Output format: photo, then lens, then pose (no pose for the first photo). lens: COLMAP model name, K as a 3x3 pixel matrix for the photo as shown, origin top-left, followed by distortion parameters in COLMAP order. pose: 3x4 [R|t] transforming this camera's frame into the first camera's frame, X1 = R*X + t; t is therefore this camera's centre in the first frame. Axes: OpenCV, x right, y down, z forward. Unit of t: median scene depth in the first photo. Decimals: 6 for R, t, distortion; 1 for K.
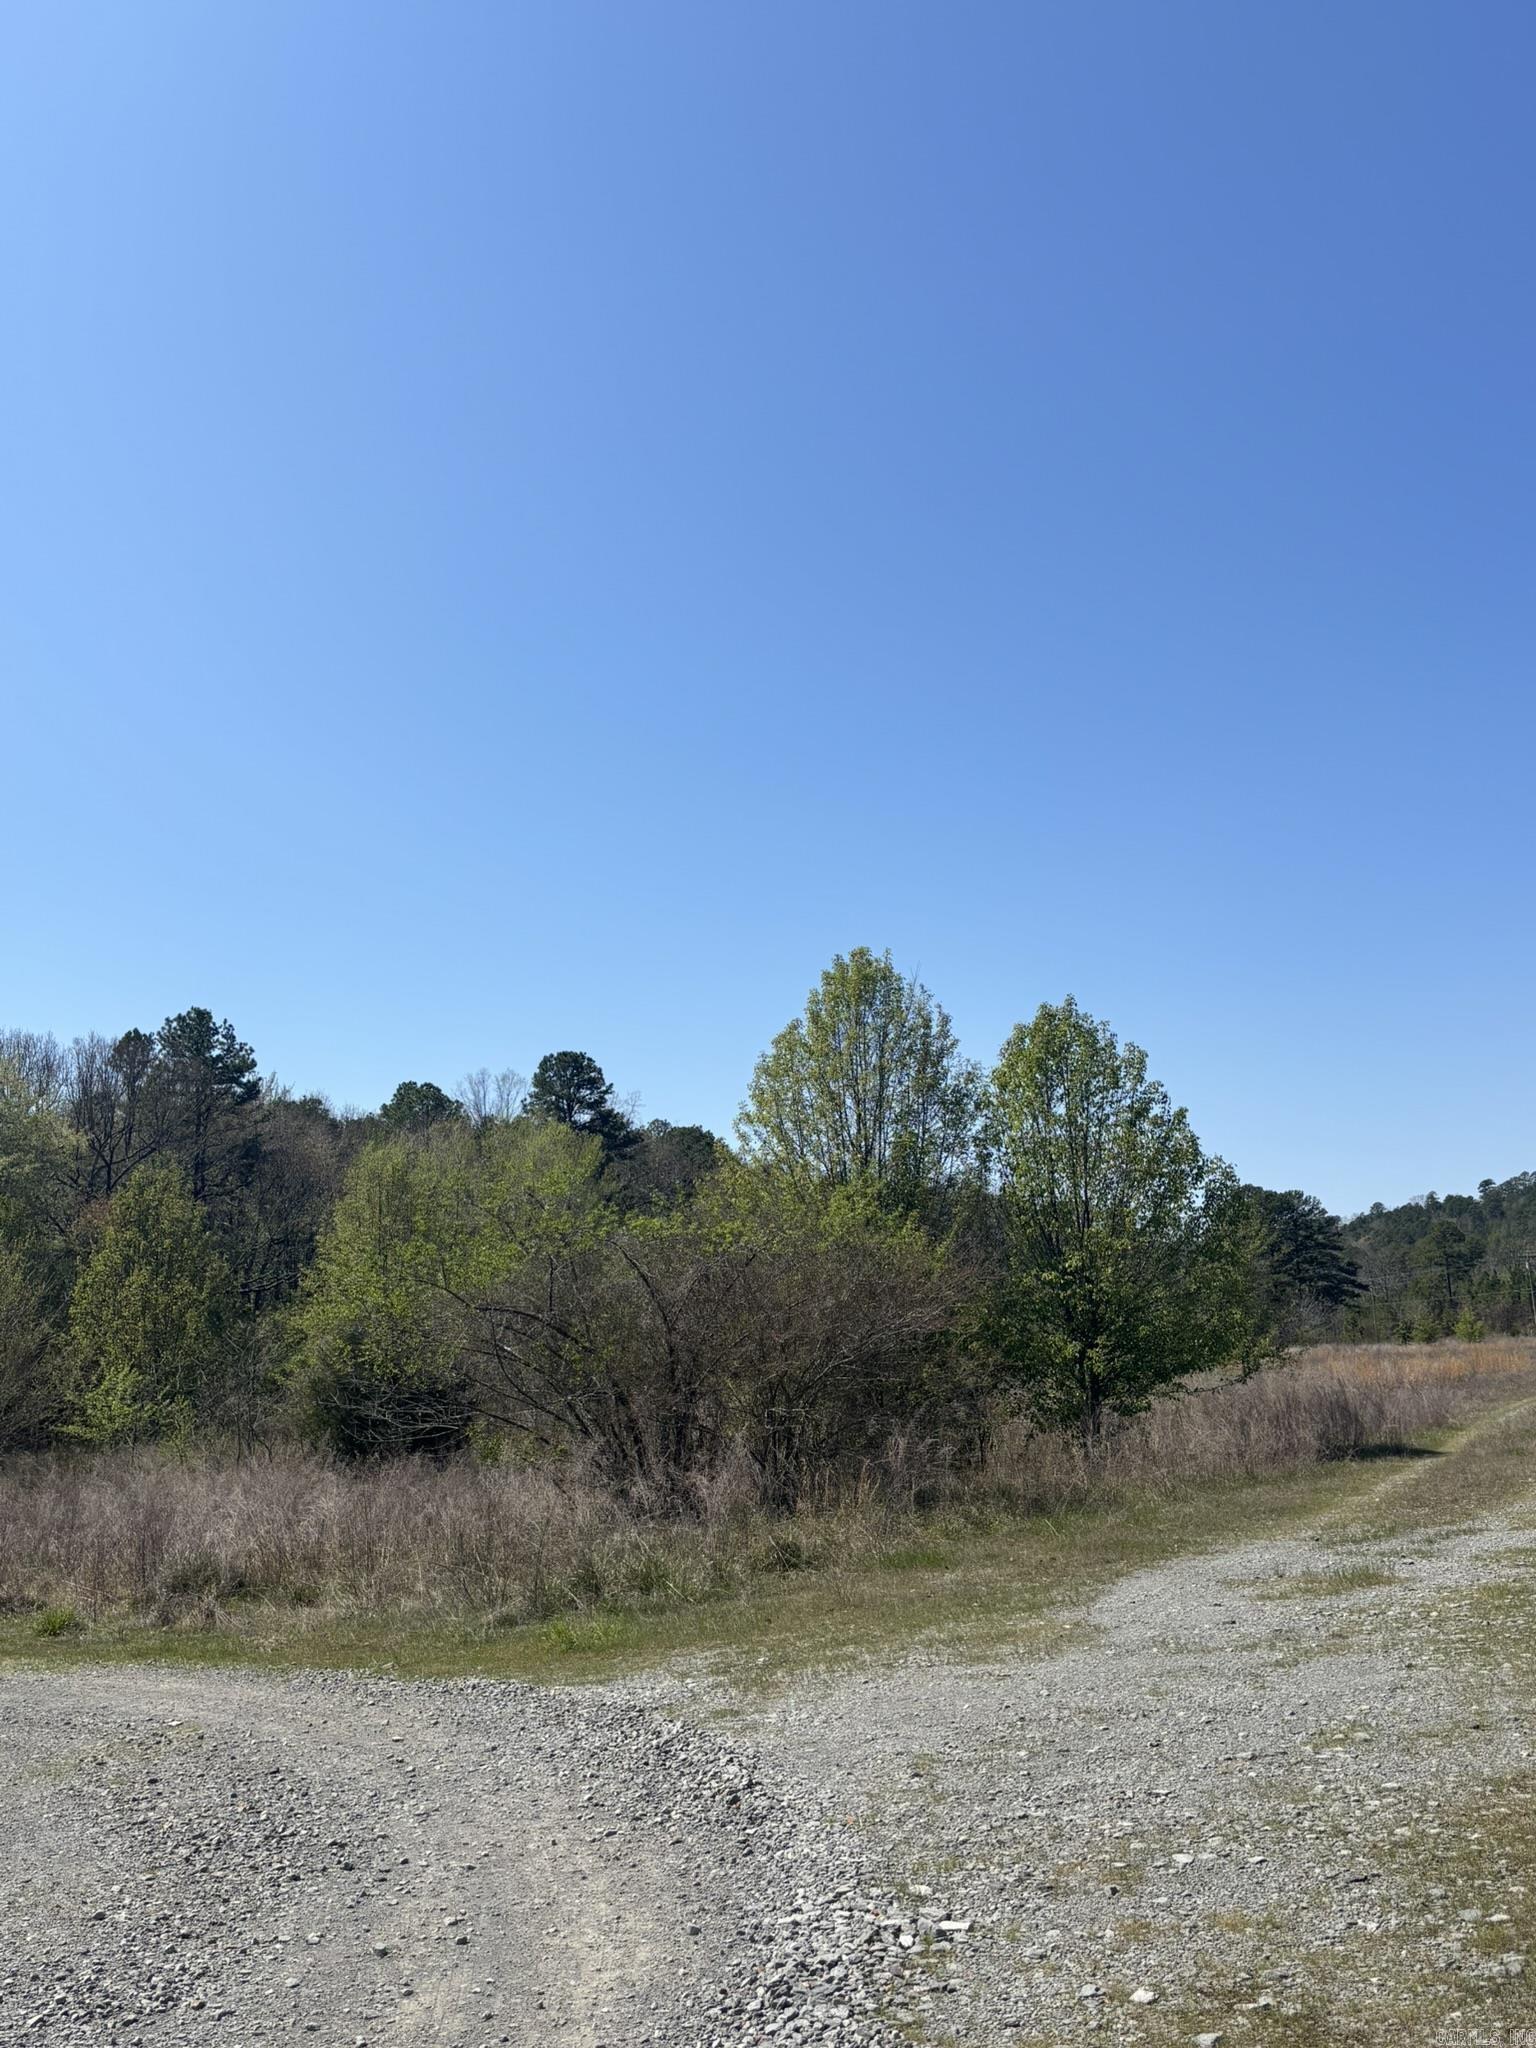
lens RADIAL K [[1832.9, 0, 794.1], [0, 1832.9, 1023.4], [0, 0, 1]] dist [0.015025, -0.002871]
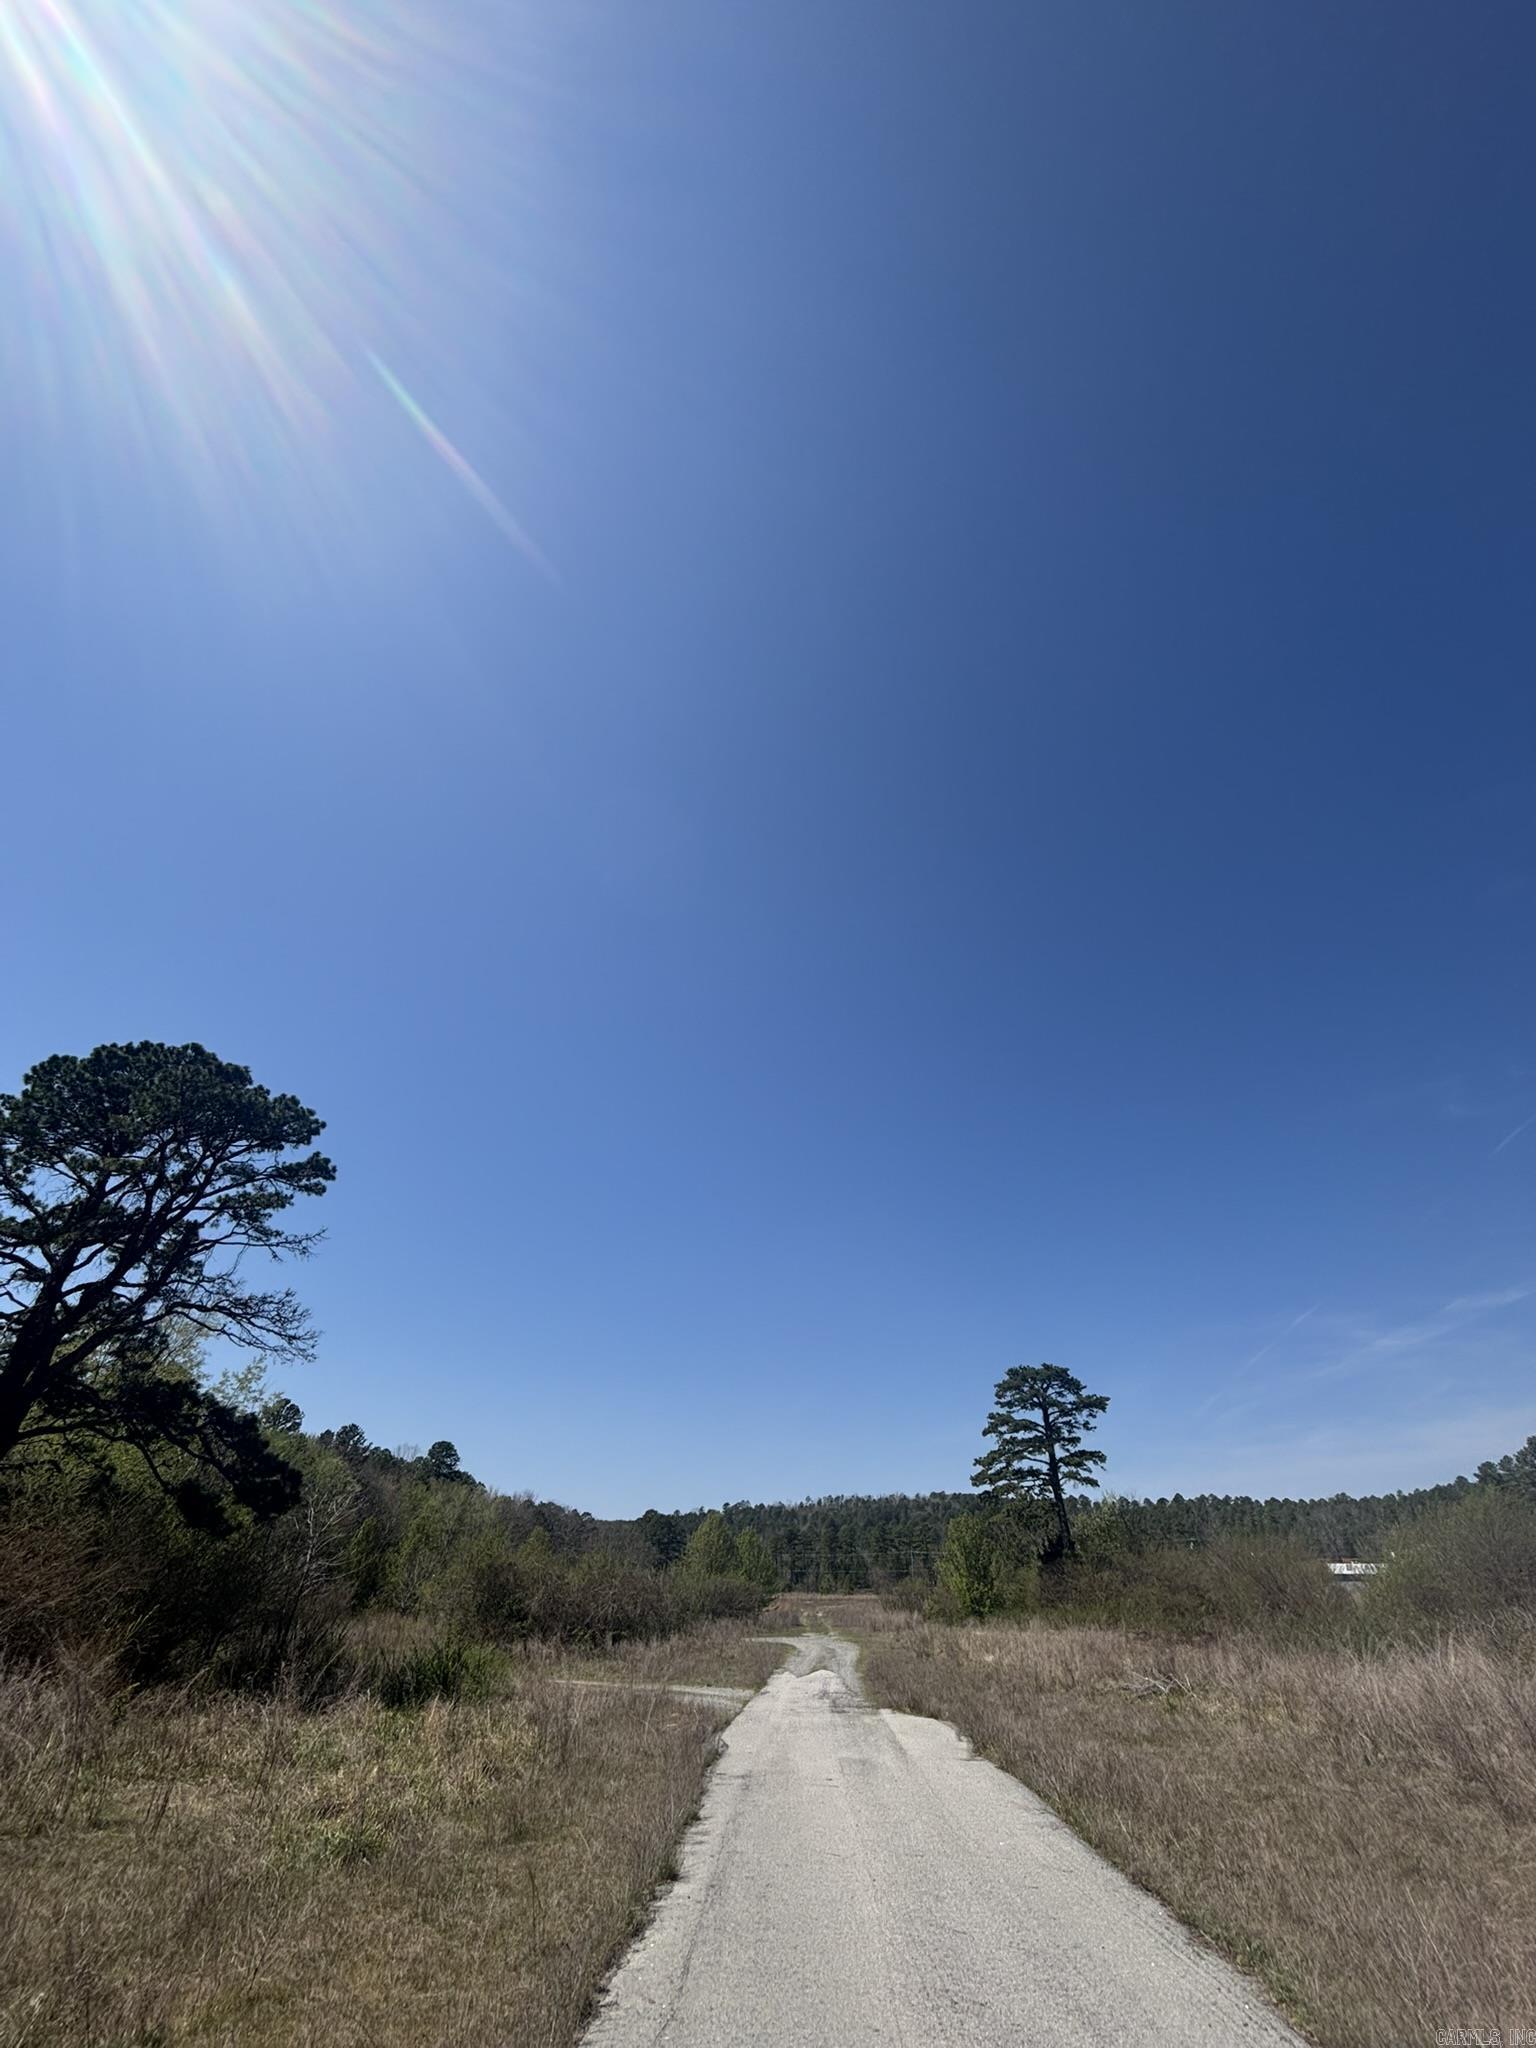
lens RADIAL K [[836.2, 0, 768.0], [0, 836.2, 1024.0], [0, 0, 1]] dist [-0.003326, -0.000297]
pose [[0.912638, 0.272816, 0.304407, -0.035500], [-0.126814, 0.896913, -0.423633, -0.011109], [-0.388601, 0.348021, 0.853154, -0.061161]]
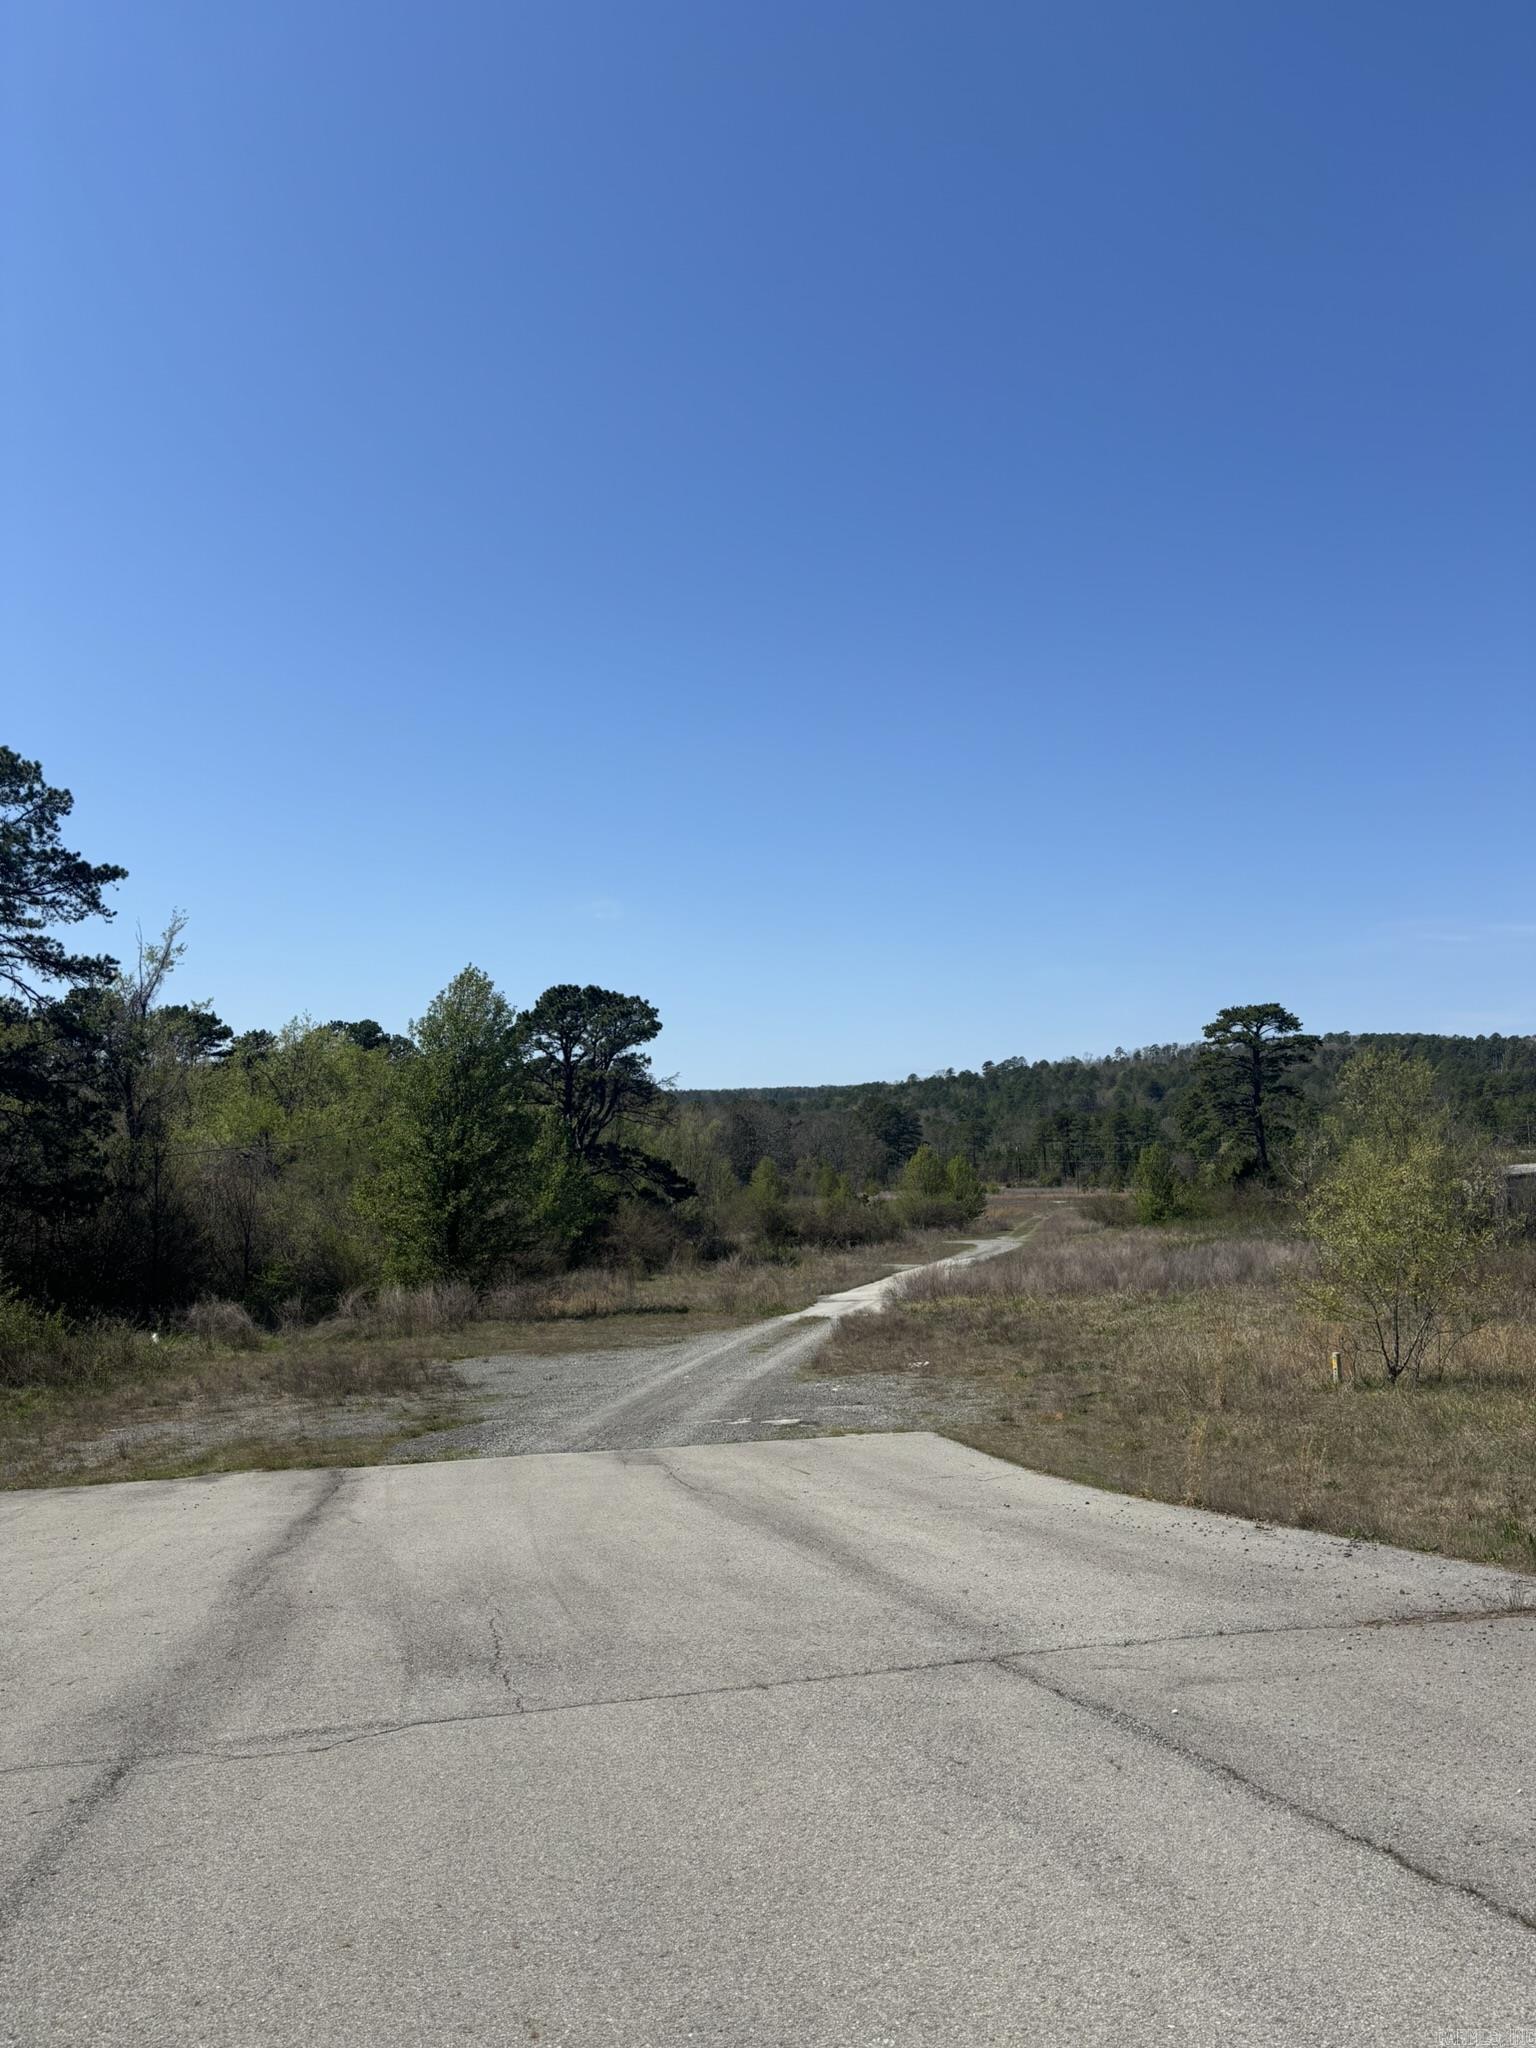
lens RADIAL K [[1575.2, 0, 780.5], [0, 1575.2, 1021.3], [0, 0, 1]] dist [0.228789, -0.571937]
pose [[0.971947, 0.050695, 0.229674, -0.059408], [-0.070159, 0.994530, 0.077386, -0.029278], [-0.224494, -0.091329, 0.970186, -0.140064]]
